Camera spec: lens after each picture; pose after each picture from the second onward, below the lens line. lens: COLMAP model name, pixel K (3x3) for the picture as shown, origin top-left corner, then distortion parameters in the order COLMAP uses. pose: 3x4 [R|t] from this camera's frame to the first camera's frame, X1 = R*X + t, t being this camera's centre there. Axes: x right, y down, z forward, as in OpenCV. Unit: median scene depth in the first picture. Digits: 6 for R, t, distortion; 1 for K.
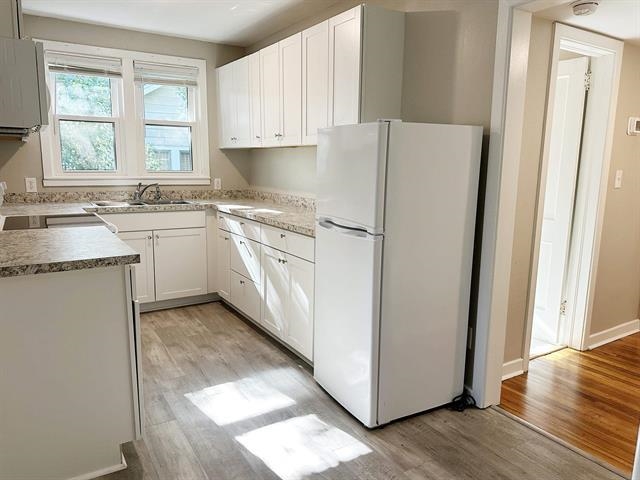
lens RADIAL K [[470.1, 0, 317.7], [0, 470.1, 241.1], [0, 0, 1]] dist [0.099235, -0.130974]
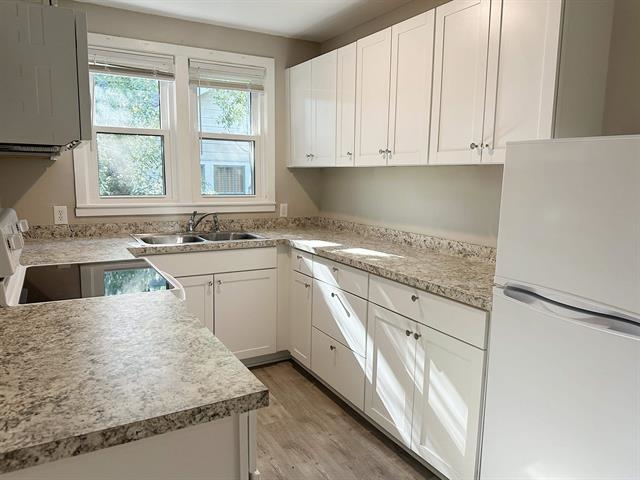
lens RADIAL K [[470.1, 0, 317.7], [0, 470.1, 241.1], [0, 0, 1]] dist [0.099235, -0.130974]
pose [[0.999205, 0.007083, -0.039226, -0.140221], [-0.008039, 0.999673, -0.024254, -0.056389], [0.039041, 0.024551, 0.998936, 0.224612]]
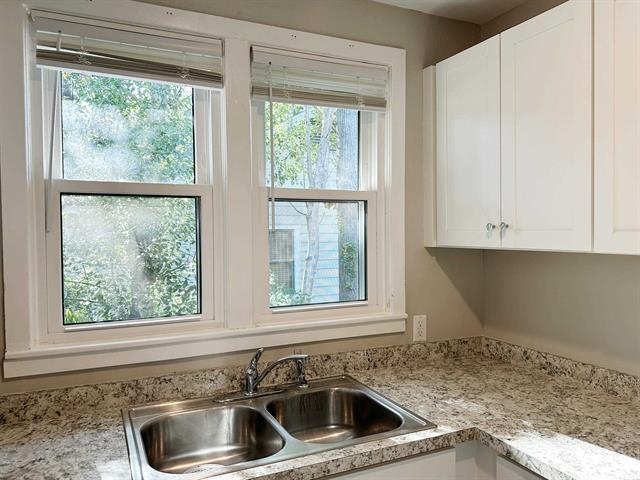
lens RADIAL K [[470.1, 0, 317.7], [0, 470.1, 241.1], [0, 0, 1]] dist [0.099235, -0.130974]
pose [[0.993257, -0.019085, -0.114355, -0.293390], [0.002155, 0.989226, -0.146378, -0.158166], [0.115916, 0.145145, 0.982597, 0.648585]]
